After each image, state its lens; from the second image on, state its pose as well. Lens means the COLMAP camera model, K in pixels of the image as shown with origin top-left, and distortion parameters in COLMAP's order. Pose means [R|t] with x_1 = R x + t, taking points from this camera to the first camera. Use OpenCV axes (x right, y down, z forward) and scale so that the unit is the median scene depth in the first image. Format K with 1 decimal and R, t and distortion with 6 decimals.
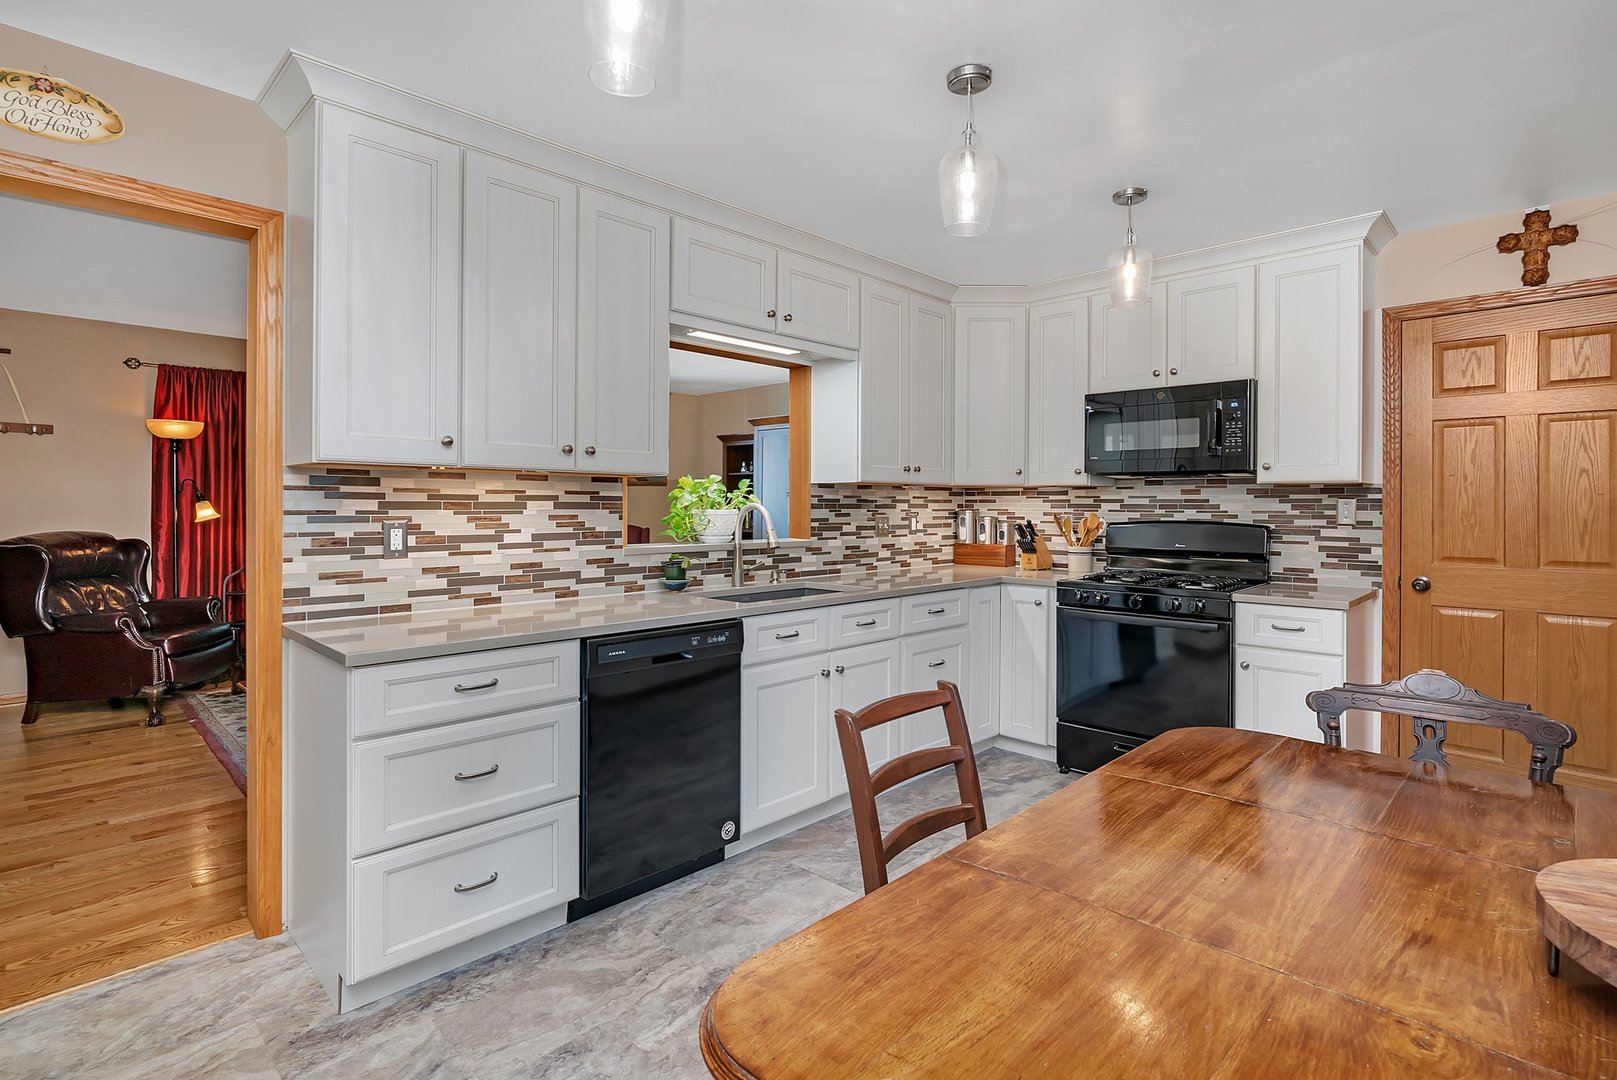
lens RADIAL K [[765.7, 0, 806.6], [0, 765.7, 510.3], [0, 0, 1]] dist [-0.011177, 0.000532]
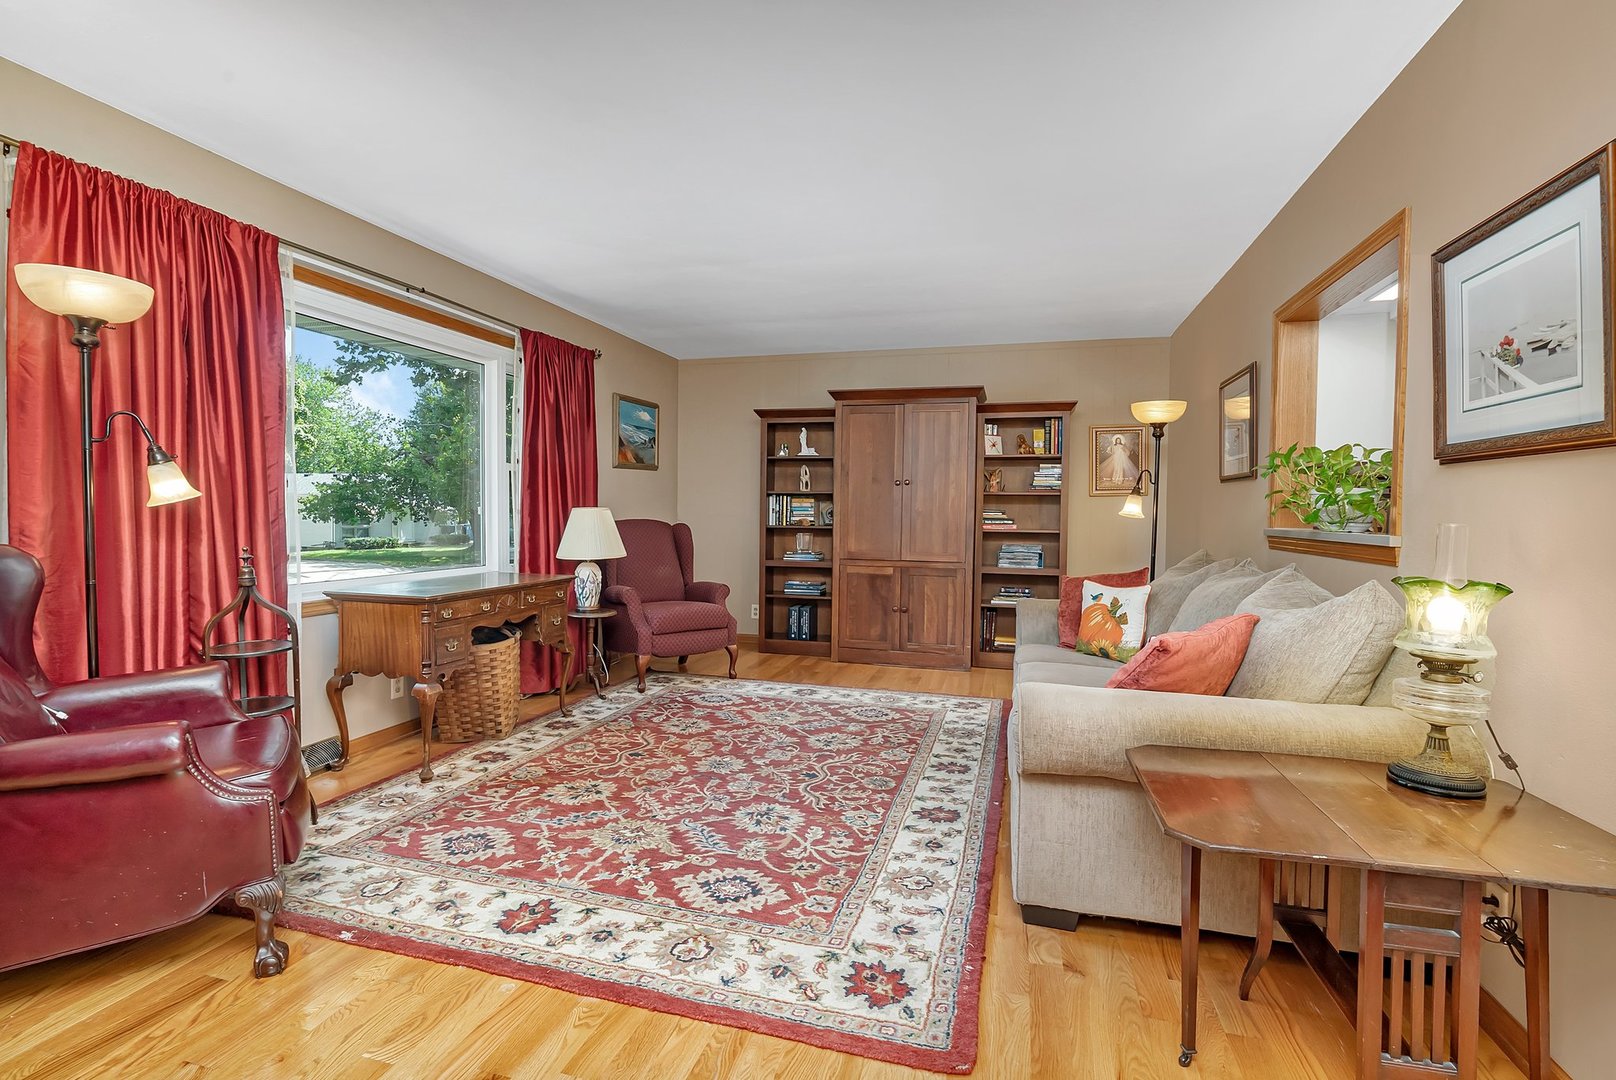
lens RADIAL K [[754.6, 0, 804.5], [0, 754.6, 538.0], [0, 0, 1]] dist [-0.012351, 0.000093]
pose [[0.884559, -0.009279, 0.466335, -0.689662], [-0.006055, 0.999489, 0.031374, 0.018696], [-0.466388, -0.030576, 0.884051, 0.424677]]
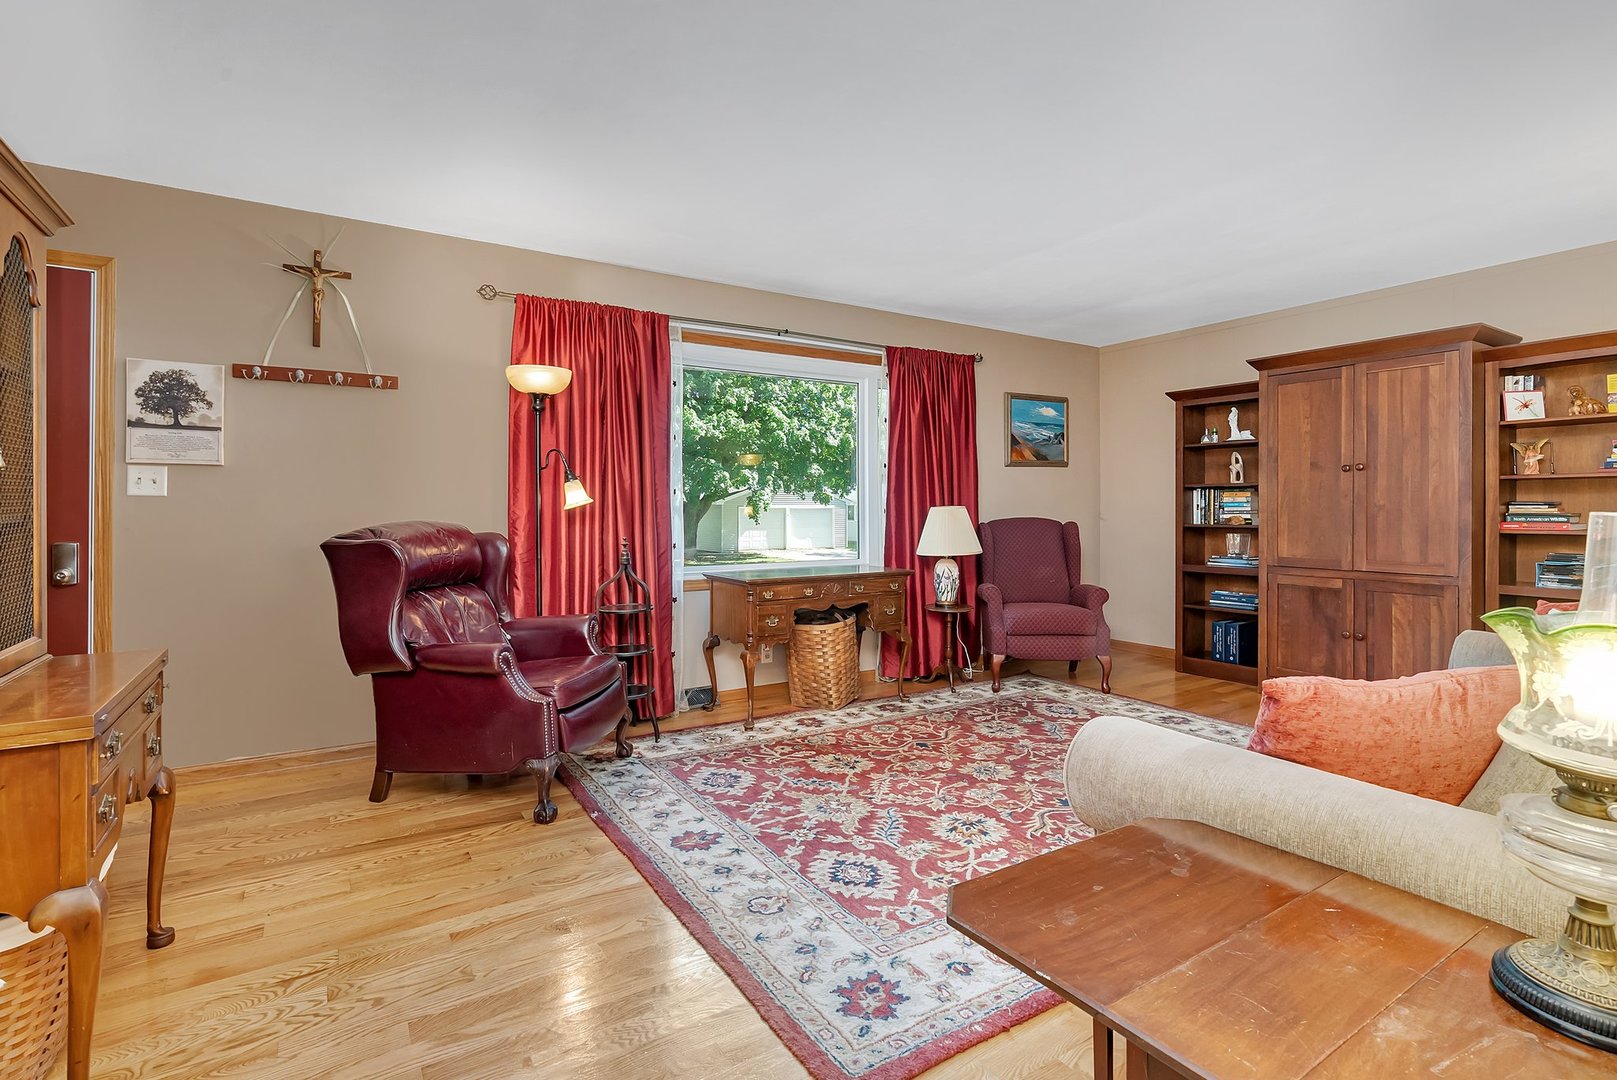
lens RADIAL K [[765.7, 0, 806.6], [0, 765.7, 510.3], [0, 0, 1]] dist [-0.011177, 0.000532]
pose [[0.970056, -0.004036, -0.242847, -0.420345], [0.002999, 0.999985, -0.004640, 0.021140], [0.242862, 0.003773, 0.970053, 0.368921]]
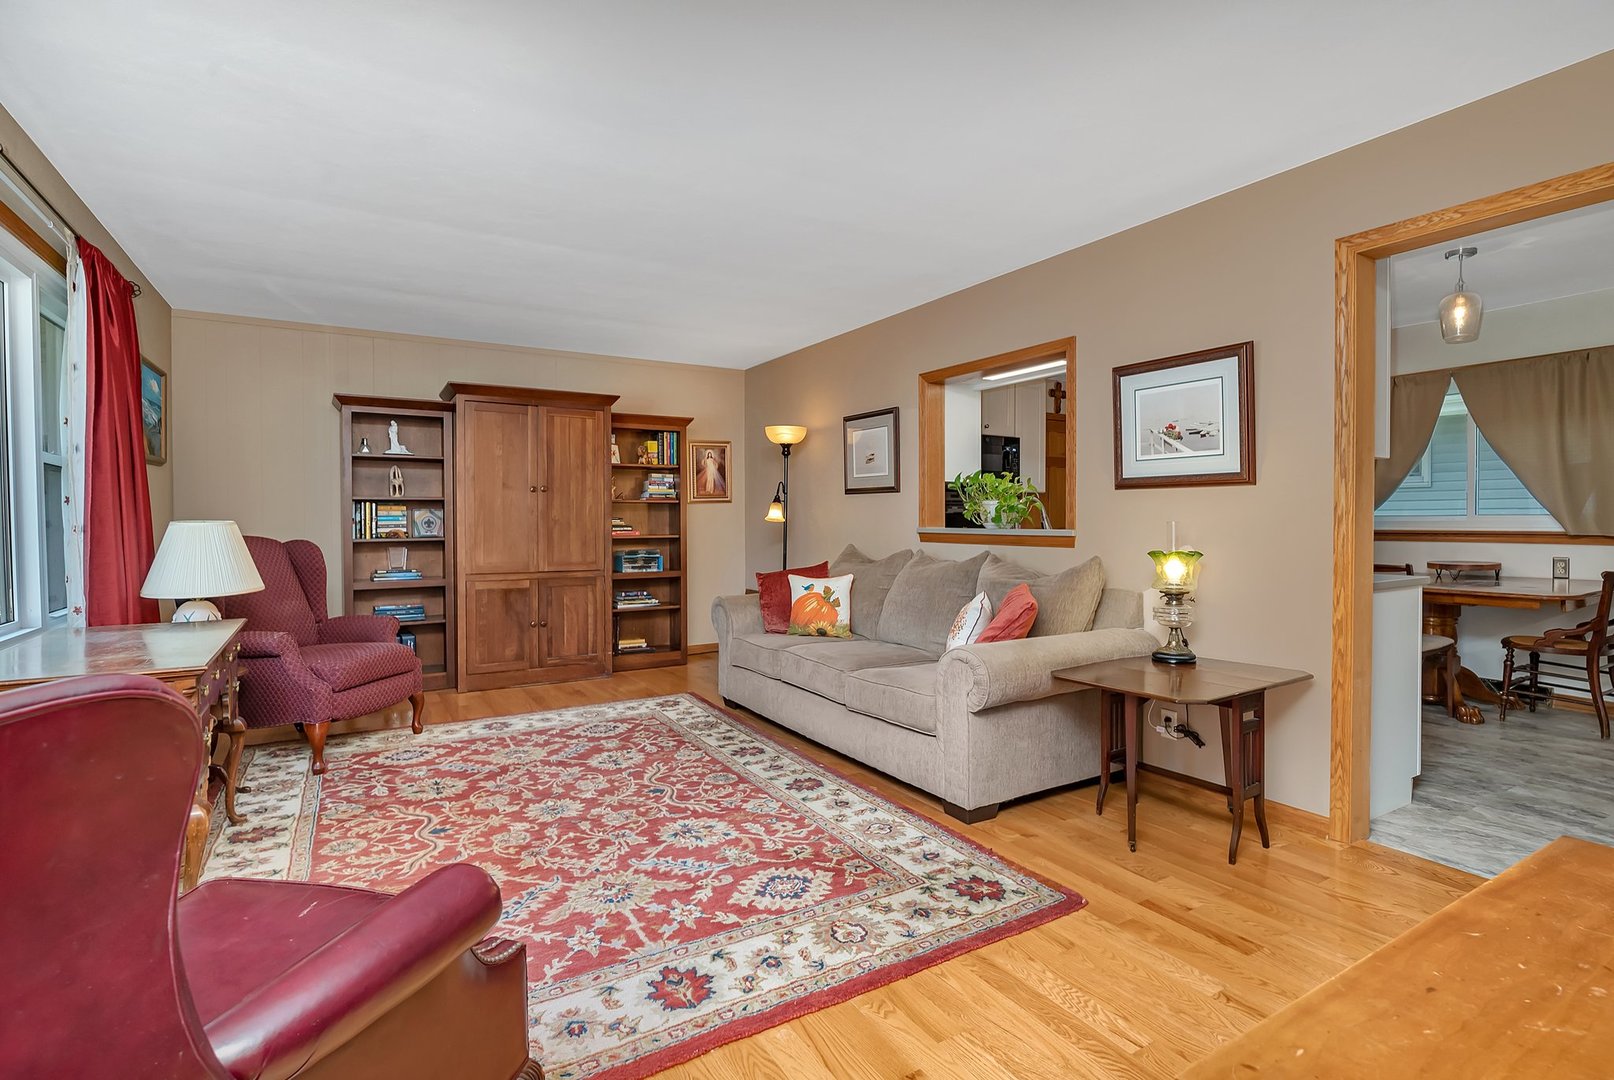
lens RADIAL K [[766.4, 0, 807.0], [0, 766.4, 540.0], [0, 0, 1]] dist [-0.012786, -0.000411]
pose [[0.259890, -0.030193, 0.965166, -0.981937], [0.009441, 0.999543, 0.028726, 0.014867], [-0.965592, 0.001646, 0.260057, 0.715186]]
